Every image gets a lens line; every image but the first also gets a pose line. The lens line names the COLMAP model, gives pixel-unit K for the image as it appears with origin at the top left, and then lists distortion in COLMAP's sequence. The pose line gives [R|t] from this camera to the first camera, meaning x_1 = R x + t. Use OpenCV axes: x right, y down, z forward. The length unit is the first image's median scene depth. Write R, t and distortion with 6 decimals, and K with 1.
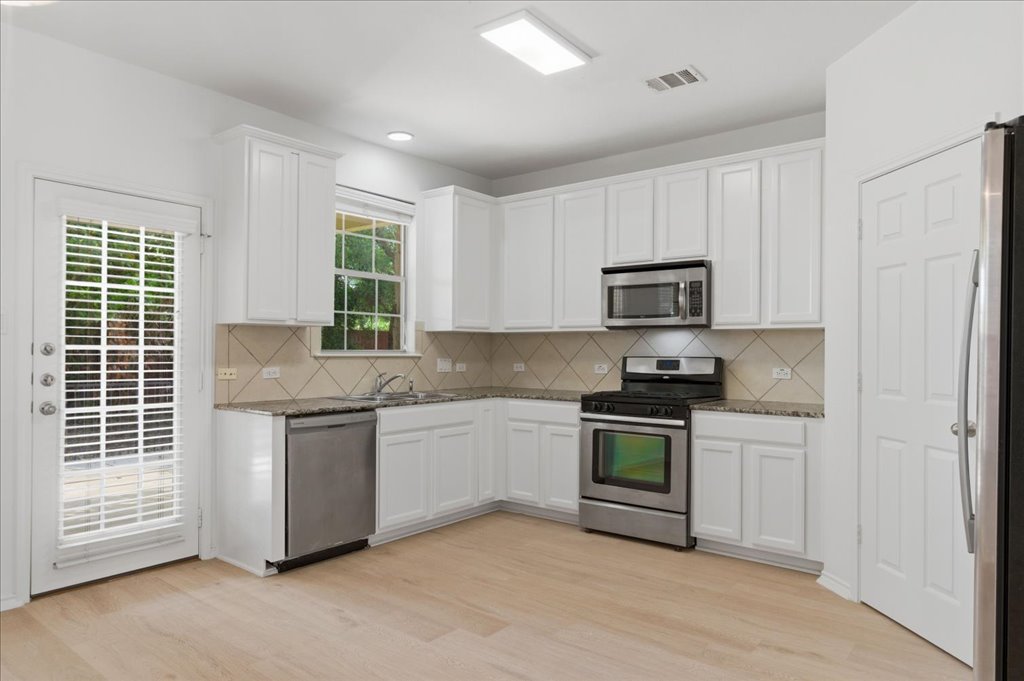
lens RADIAL K [[646.9, 0, 509.4], [0, 646.9, 347.1], [0, 0, 1]] dist [-0.007125, 0.003615]
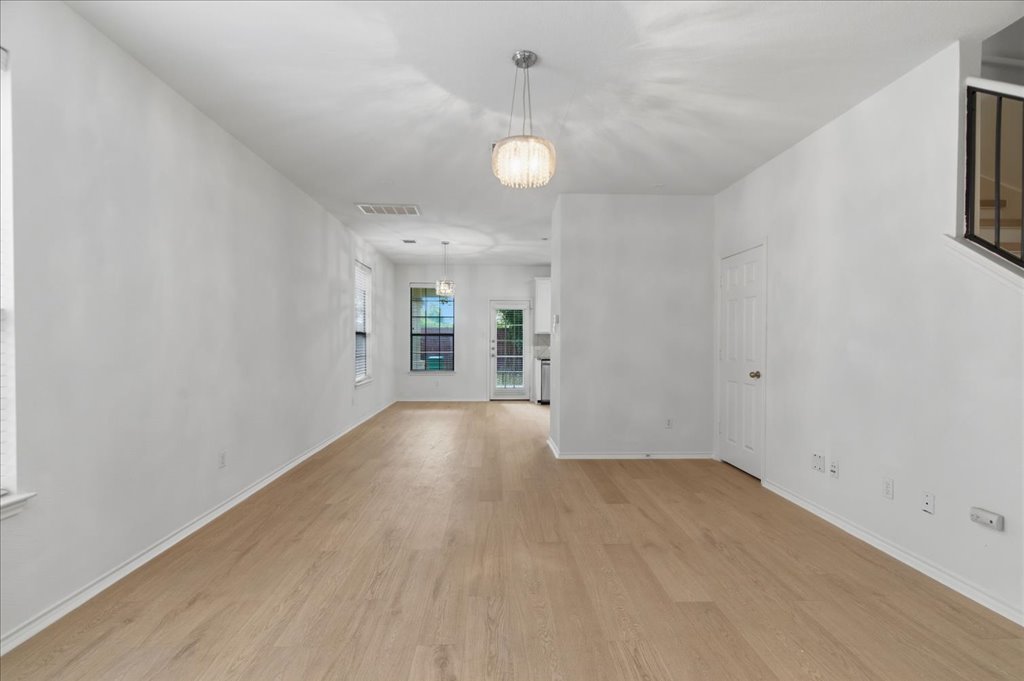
lens RADIAL K [[464.6, 0, 510.8], [0, 464.6, 346.4], [0, 0, 1]] dist [0.004976, -0.003185]
pose [[0.658286, 0.003794, -0.752758, 1.261621], [0.005377, 0.999938, 0.009742, 0.006838], [0.752749, -0.010461, 0.658225, -0.690104]]
